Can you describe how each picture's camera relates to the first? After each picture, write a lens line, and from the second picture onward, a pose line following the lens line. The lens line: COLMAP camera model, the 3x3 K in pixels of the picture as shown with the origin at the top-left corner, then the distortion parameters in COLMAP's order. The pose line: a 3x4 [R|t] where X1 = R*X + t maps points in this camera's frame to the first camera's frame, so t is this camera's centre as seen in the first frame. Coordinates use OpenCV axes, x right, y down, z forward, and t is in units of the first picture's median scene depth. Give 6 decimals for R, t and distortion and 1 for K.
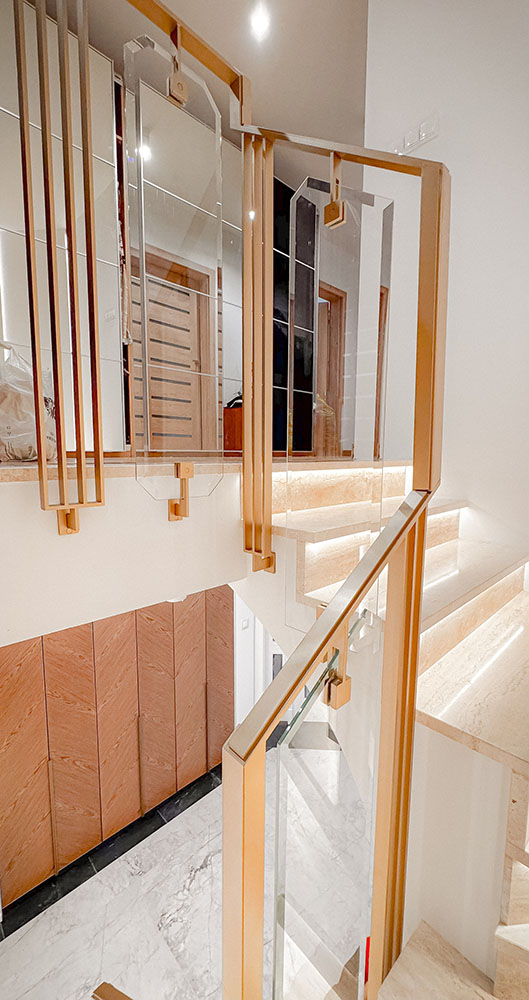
lens RADIAL K [[393.2, 0, 249.5], [0, 393.2, 502.3], [0, 0, 1]] dist [0.000675, -0.000091]
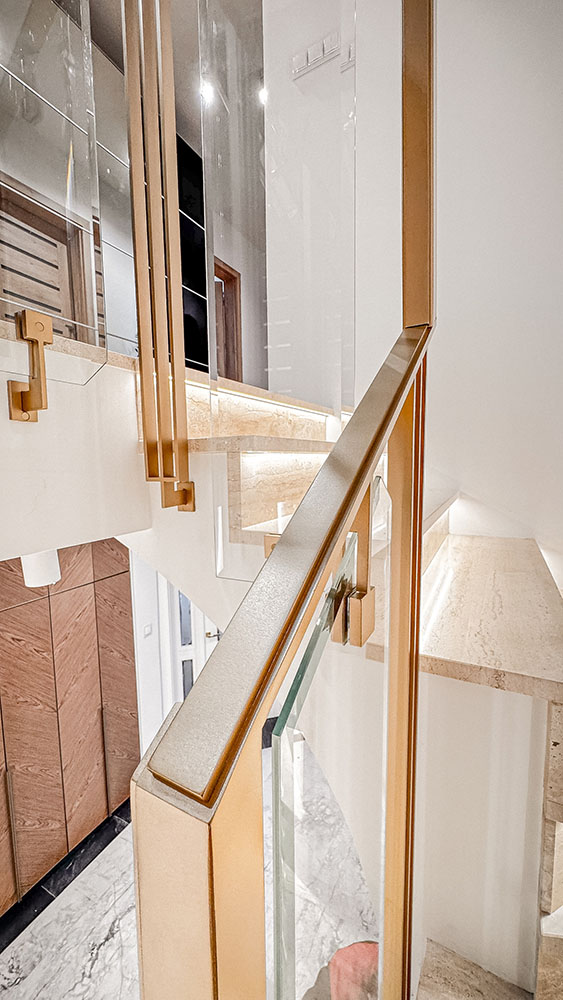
lens RADIAL K [[395.4, 0, 281.5], [0, 395.4, 500.0], [0, 0, 1]] dist [-0.002665, -0.000175]
pose [[0.943262, -0.047164, 0.328684, -0.007560], [0.053441, 0.998520, -0.010085, 0.065468], [-0.327722, 0.027078, 0.944386, 0.105599]]
